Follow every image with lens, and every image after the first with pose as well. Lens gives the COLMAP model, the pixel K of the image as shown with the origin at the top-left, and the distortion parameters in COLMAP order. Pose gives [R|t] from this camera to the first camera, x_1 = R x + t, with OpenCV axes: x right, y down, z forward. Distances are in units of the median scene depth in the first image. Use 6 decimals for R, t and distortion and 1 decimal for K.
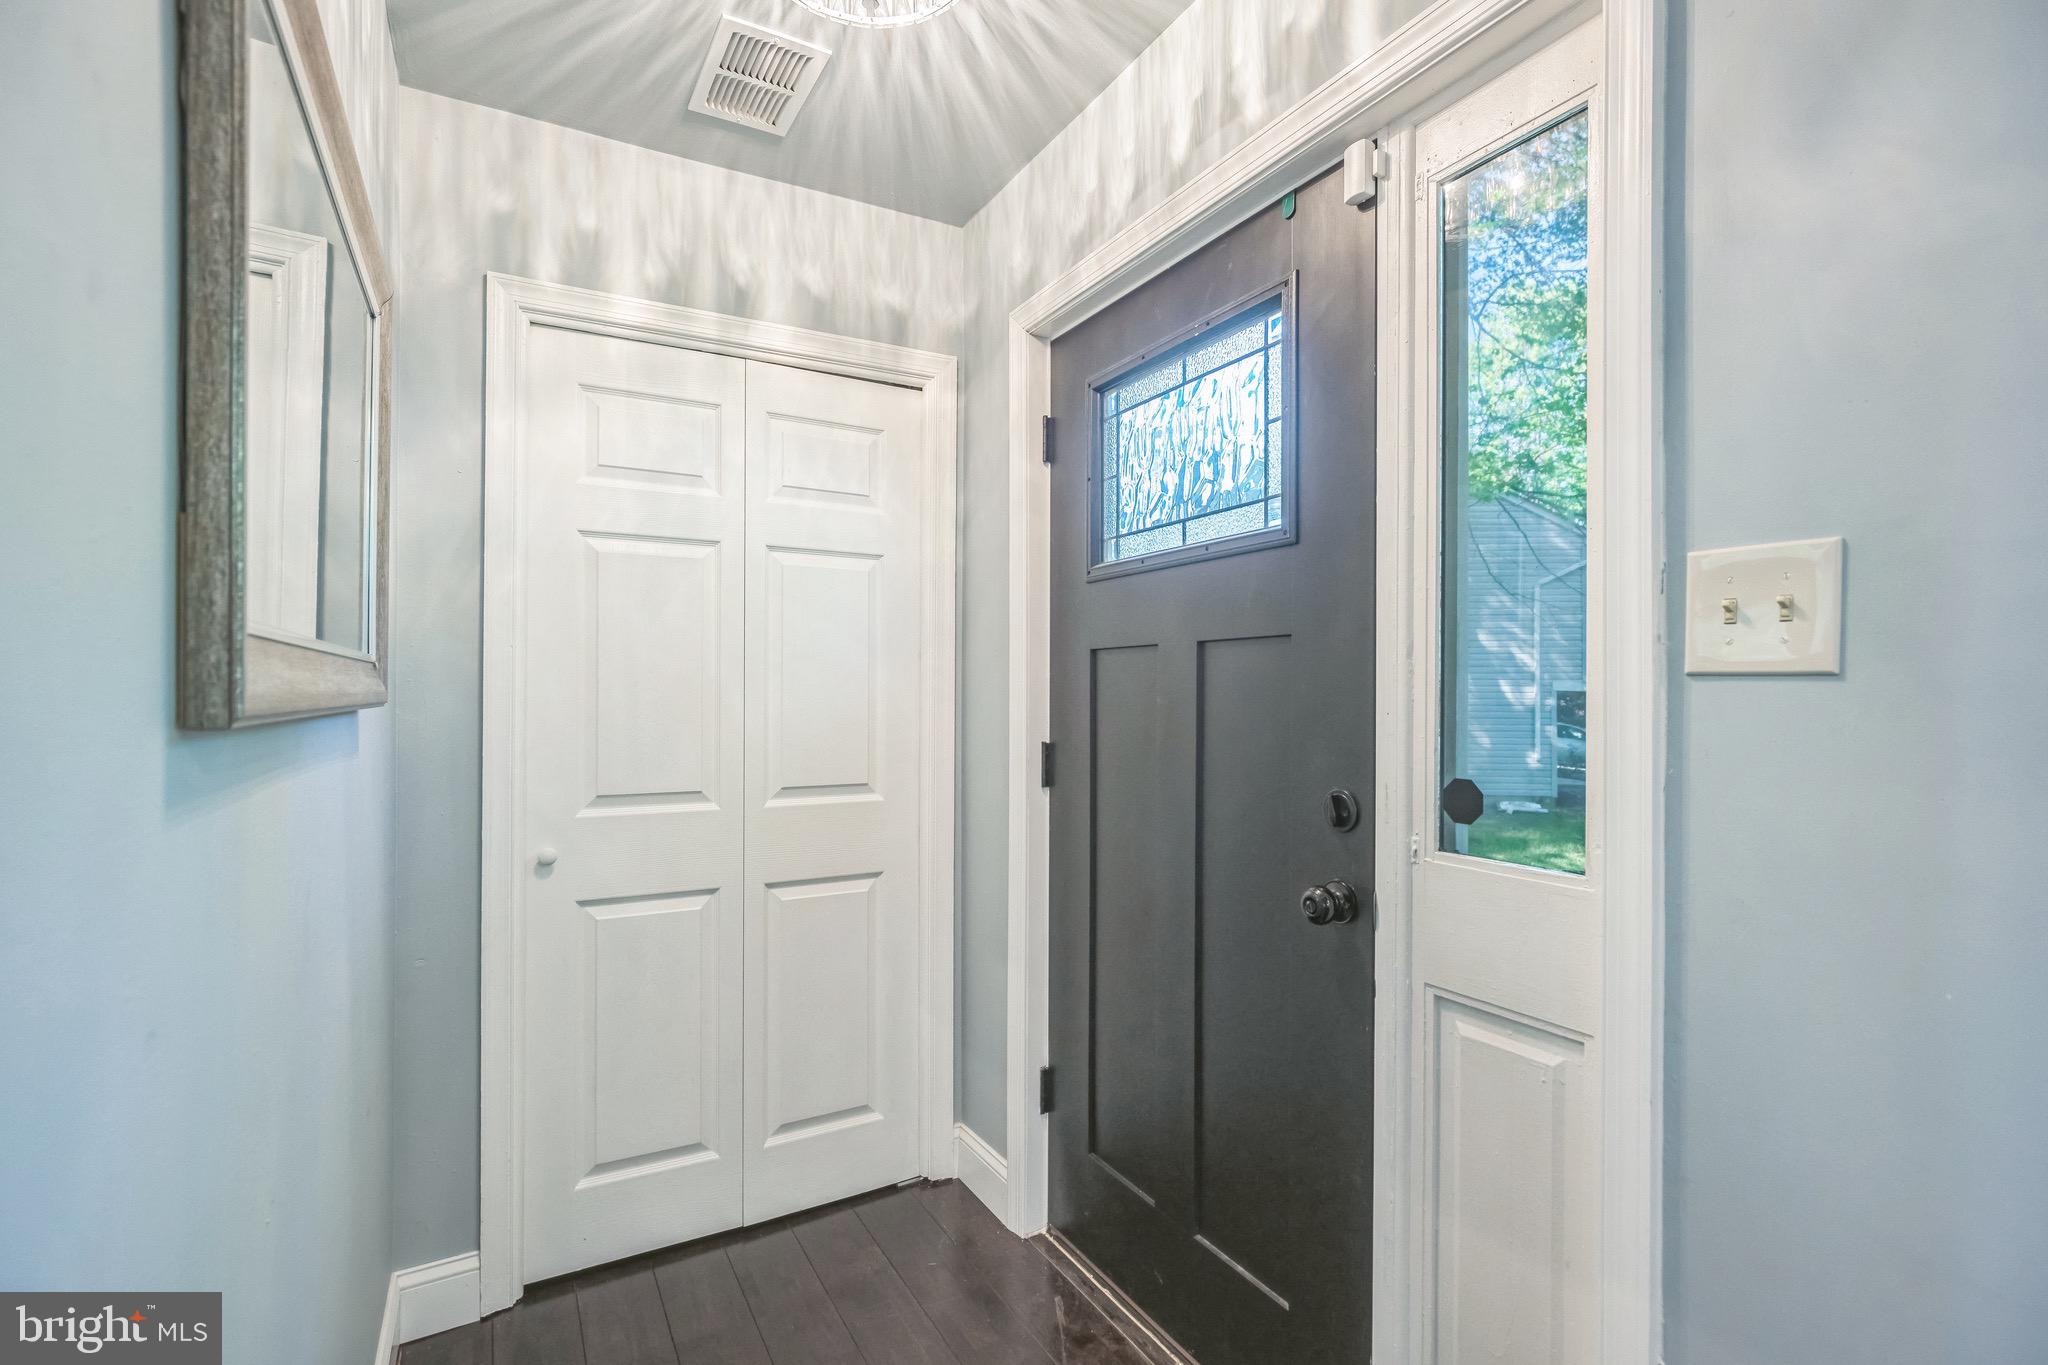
lens RADIAL K [[933.1, 0, 1027.5], [0, 933.1, 691.6], [0, 0, 1]] dist [-0.012793, 0.004924]
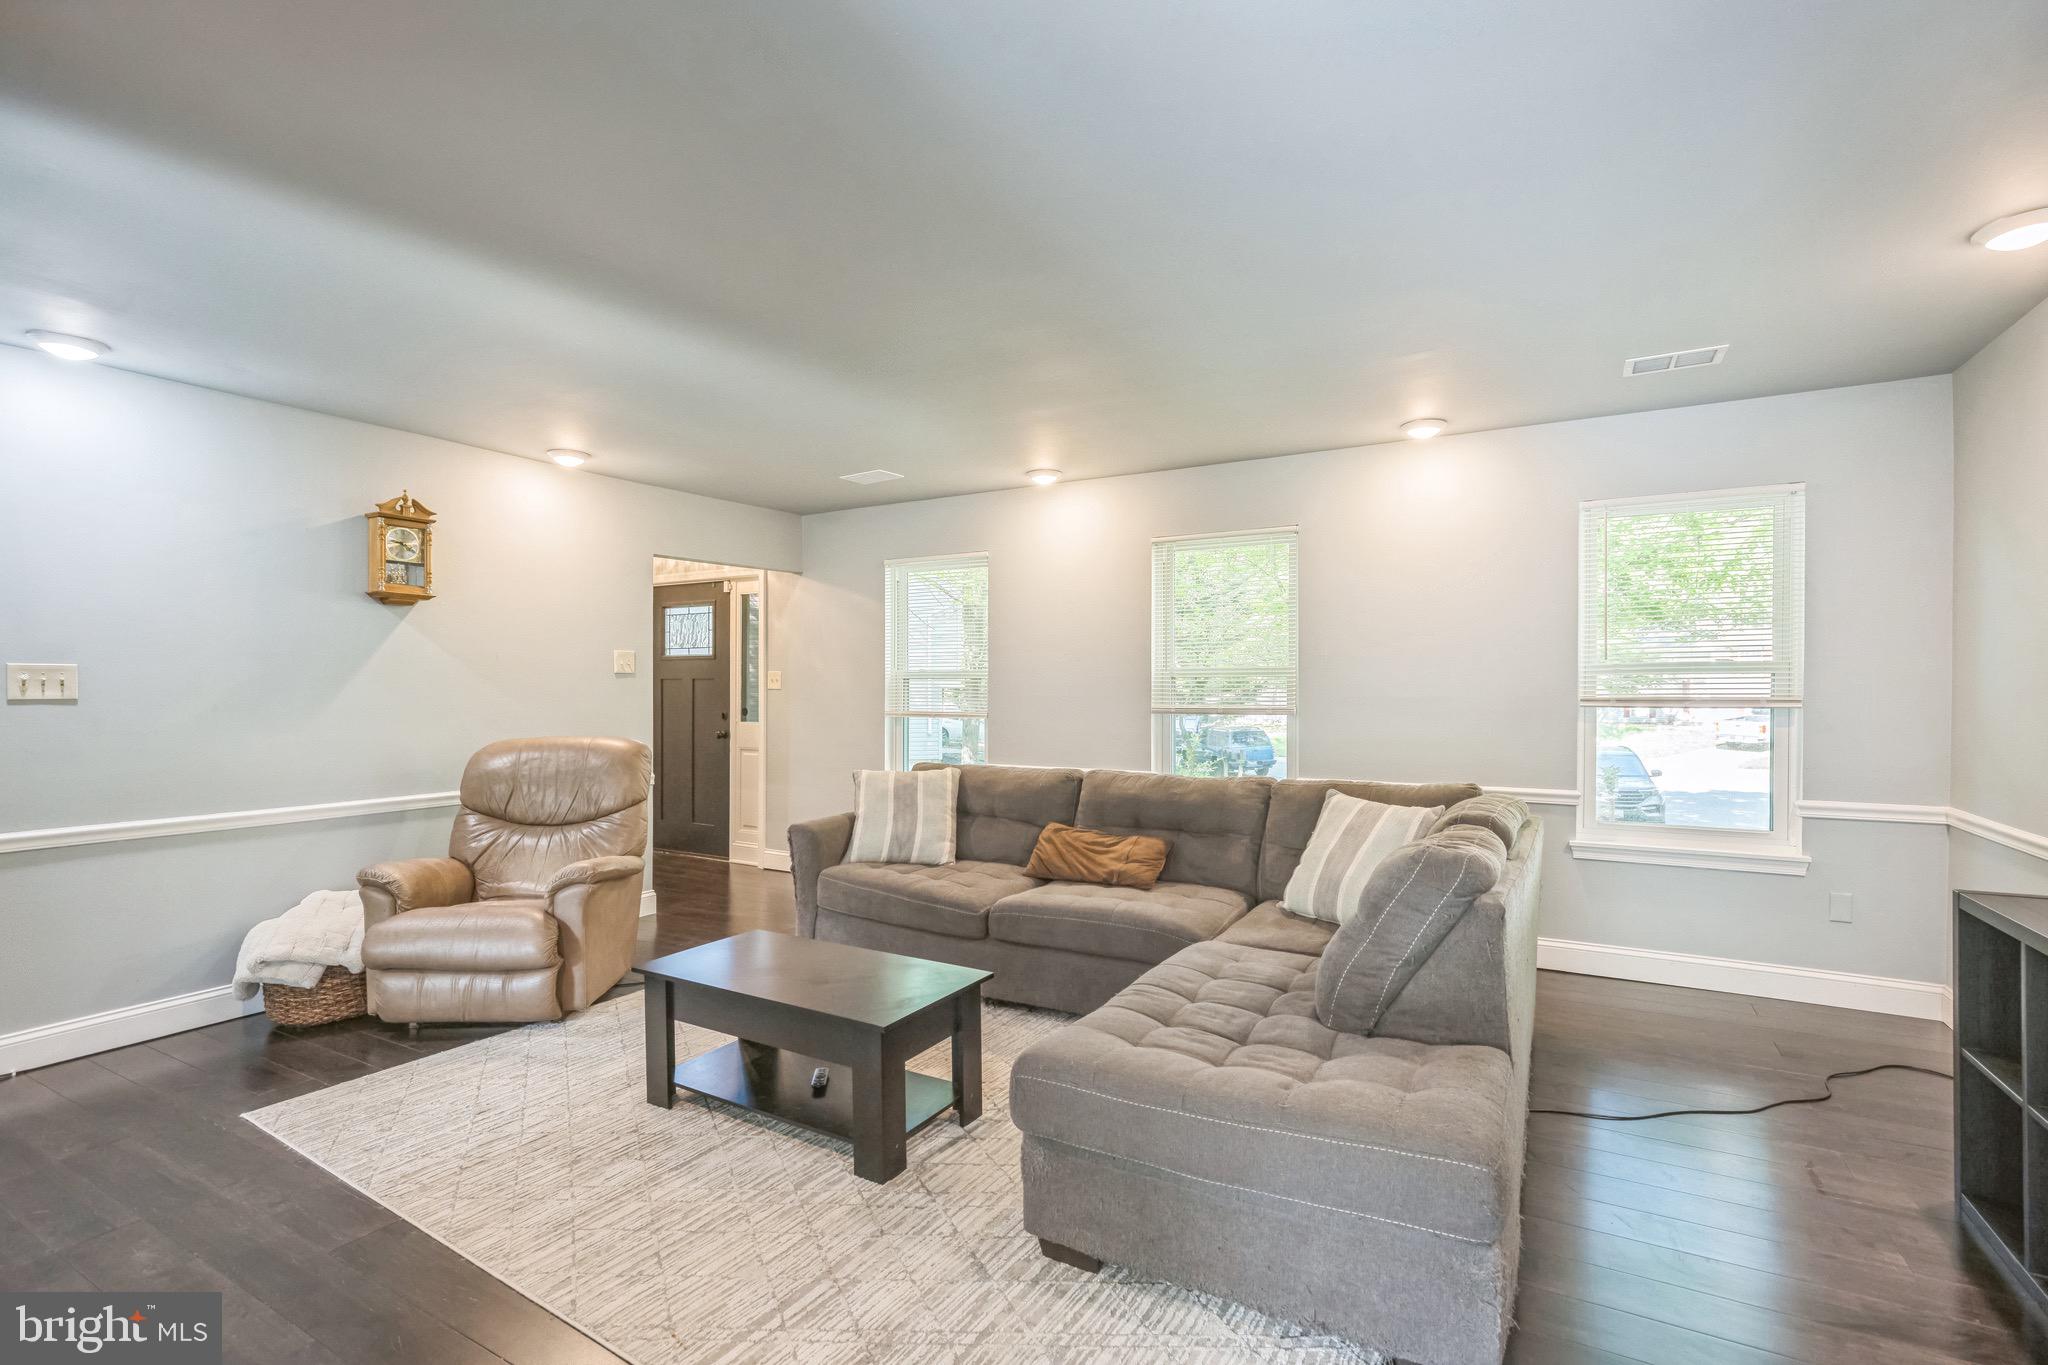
lens RADIAL K [[933.1, 0, 1022.0], [0, 933.1, 683.6], [0, 0, 1]] dist [-0.012793, 0.004924]
pose [[0.859240, 0.002635, 0.511565, -0.811388], [-0.004378, 0.999988, 0.002202, -0.057268], [-0.511553, -0.004132, 0.859242, -3.970073]]
